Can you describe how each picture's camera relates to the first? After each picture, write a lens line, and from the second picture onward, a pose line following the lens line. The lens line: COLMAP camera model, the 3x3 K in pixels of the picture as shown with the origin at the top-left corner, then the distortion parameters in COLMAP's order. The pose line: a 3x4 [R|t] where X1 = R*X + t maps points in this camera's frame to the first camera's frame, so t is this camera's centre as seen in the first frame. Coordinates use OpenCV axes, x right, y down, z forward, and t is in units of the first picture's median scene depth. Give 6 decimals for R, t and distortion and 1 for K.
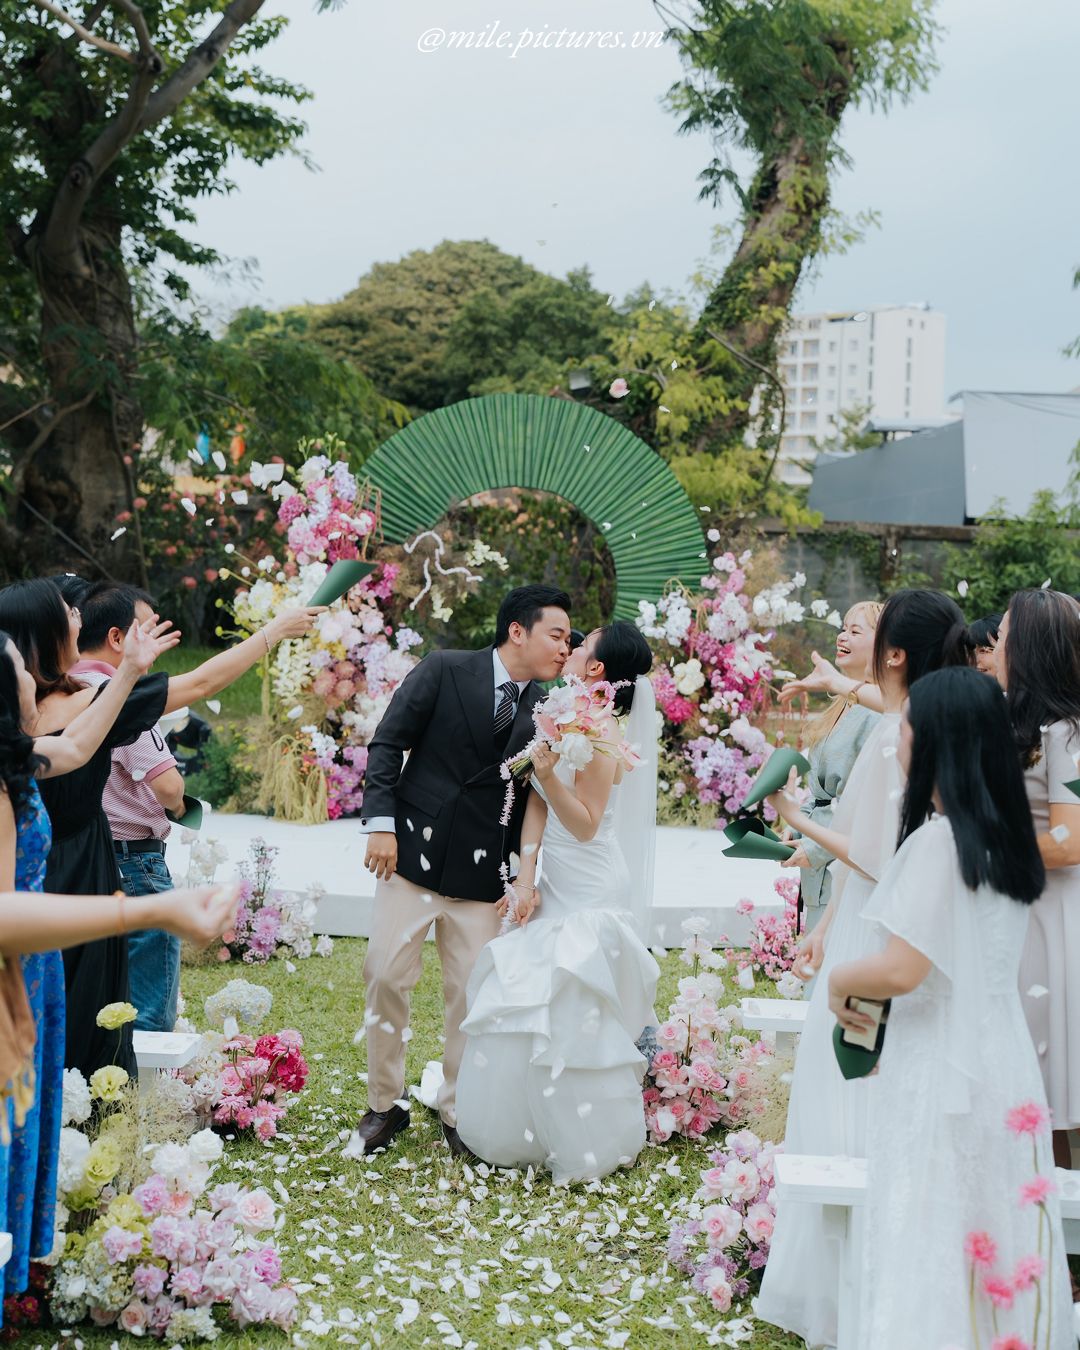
lens RADIAL K [[2180.3, 0, 540.0], [0, 2180.3, 675.0], [0, 0, 1]] dist [-0.073177, -0.070843]
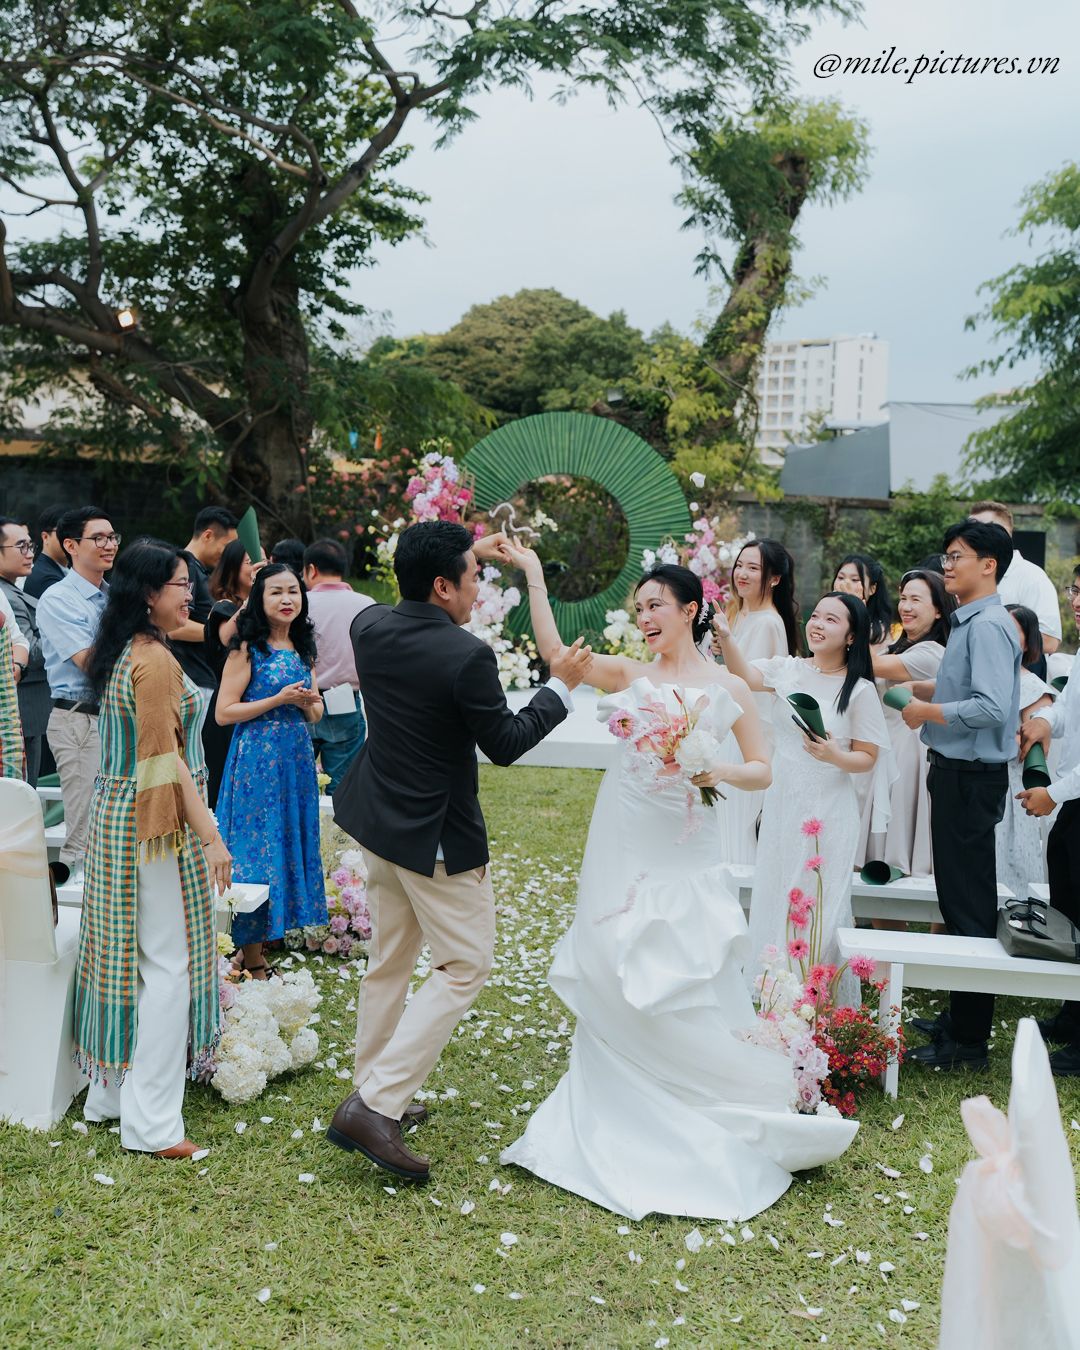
lens RADIAL K [[1696.8, 0, 540.0], [0, 1696.8, 675.0], [0, 0, 1]] dist [0.010482, -0.714176]
pose [[0.999309, 0.011434, -0.035368, 0.012071], [-0.009964, 0.999090, 0.041464, 0.003521], [0.035810, -0.041083, 0.998514, -0.138439]]
